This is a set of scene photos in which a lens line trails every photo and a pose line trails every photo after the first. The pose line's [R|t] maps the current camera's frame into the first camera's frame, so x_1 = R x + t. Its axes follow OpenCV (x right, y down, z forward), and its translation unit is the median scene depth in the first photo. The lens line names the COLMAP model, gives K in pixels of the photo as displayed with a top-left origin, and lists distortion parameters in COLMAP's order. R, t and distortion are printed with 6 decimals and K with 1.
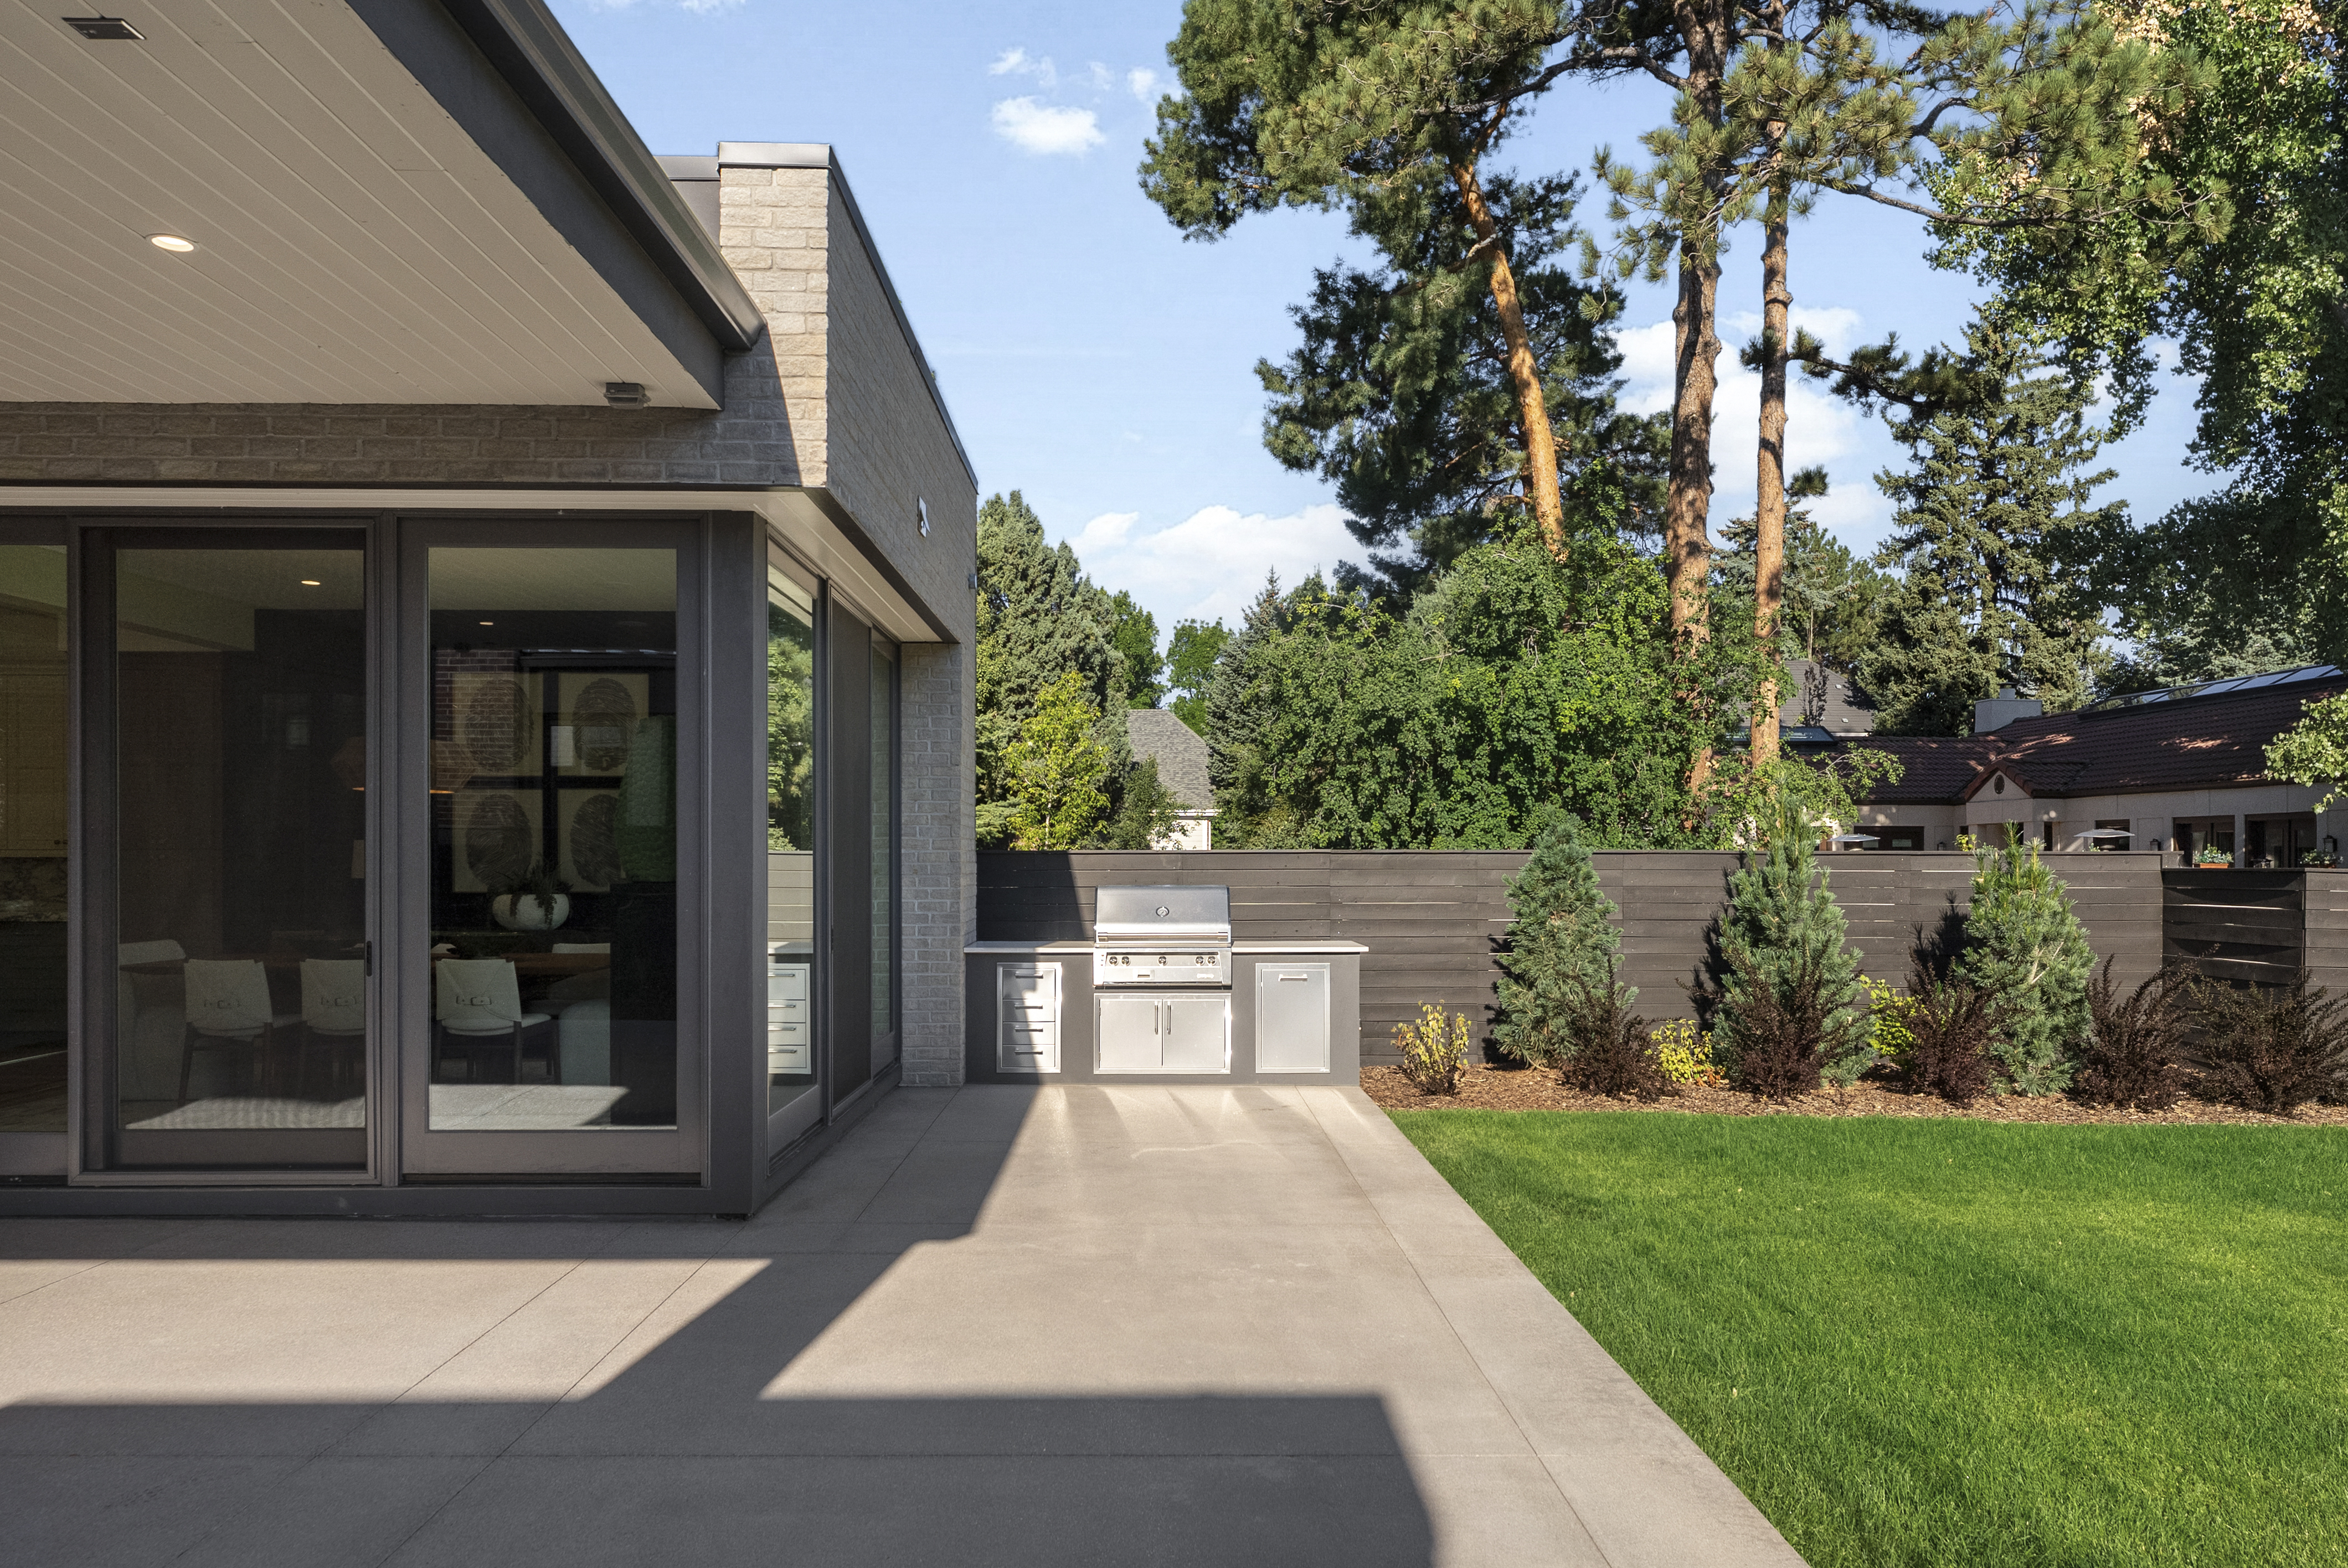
lens RADIAL K [[1580.0, 0, 1162.3], [0, 1580.0, 880.1], [0, 0, 1]] dist [0.000310, -0.000417]
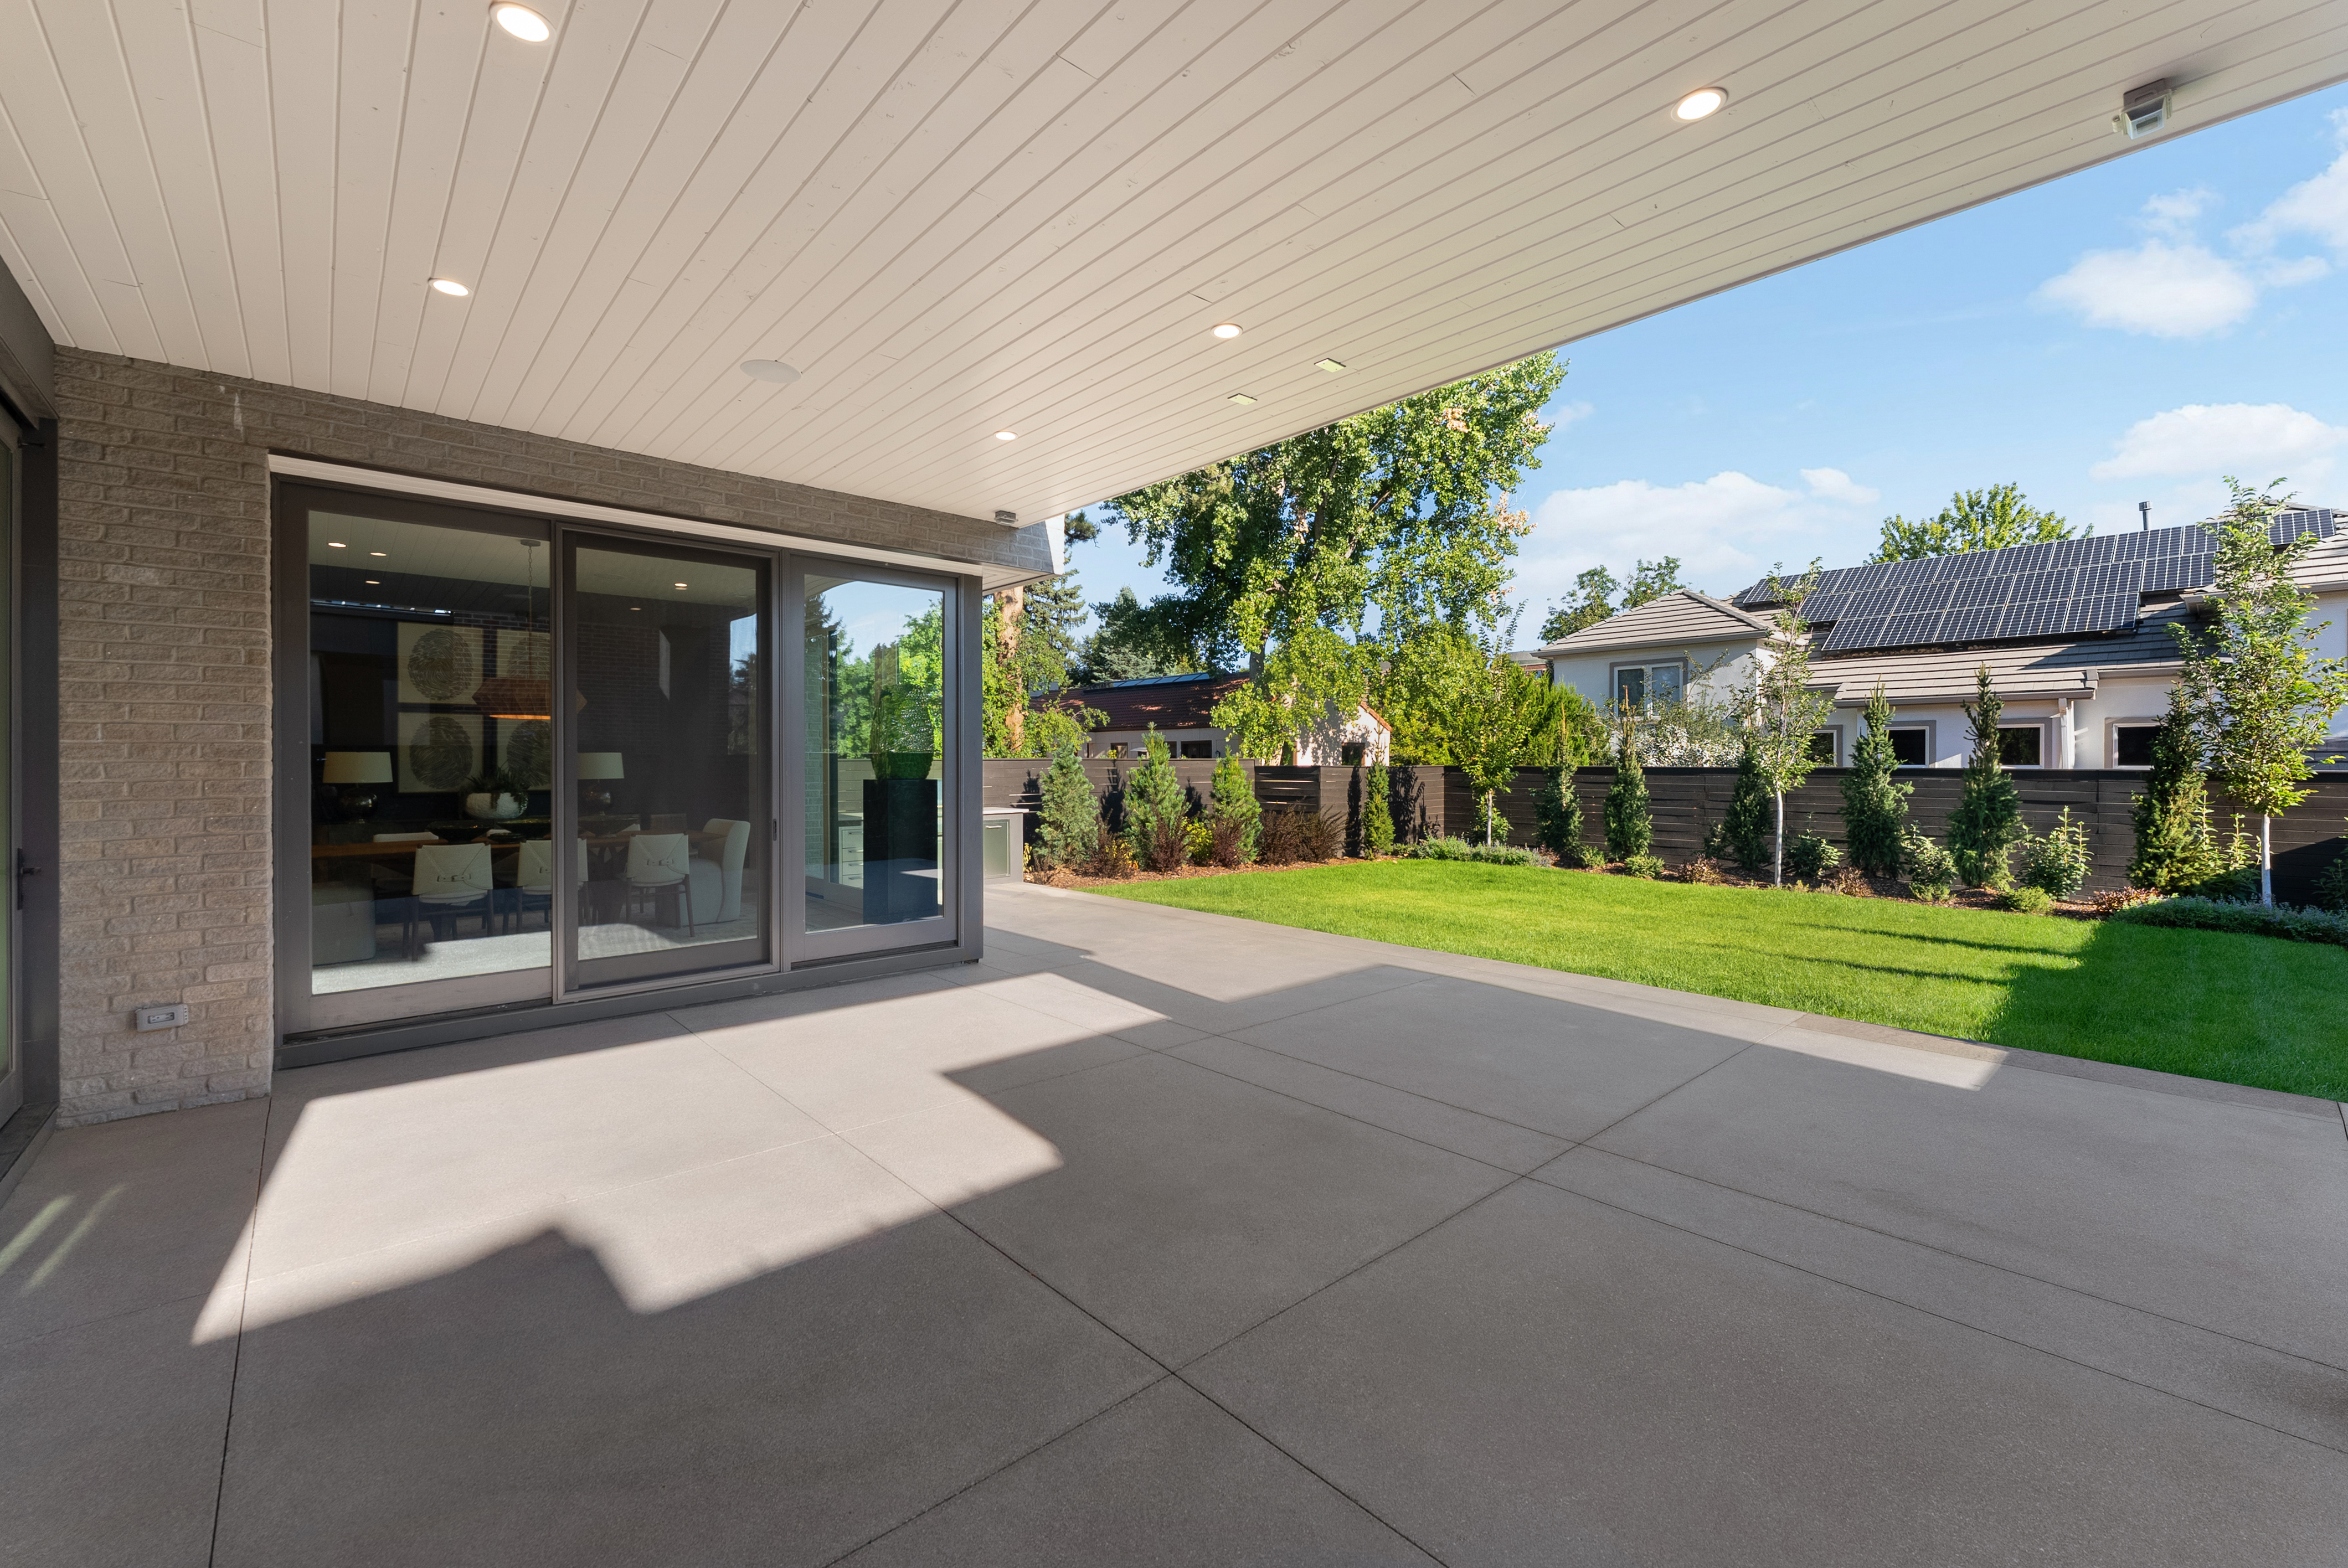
lens RADIAL K [[956.6, 0, 1175.8], [0, 956.6, 767.9], [0, 0, 1]] dist [0.001439, 0.000054]
pose [[0.751004, -0.008838, 0.660239, -0.510553], [0.014441, 0.999891, -0.003042, -0.001649], [-0.660140, 0.011819, 0.751050, 0.007385]]
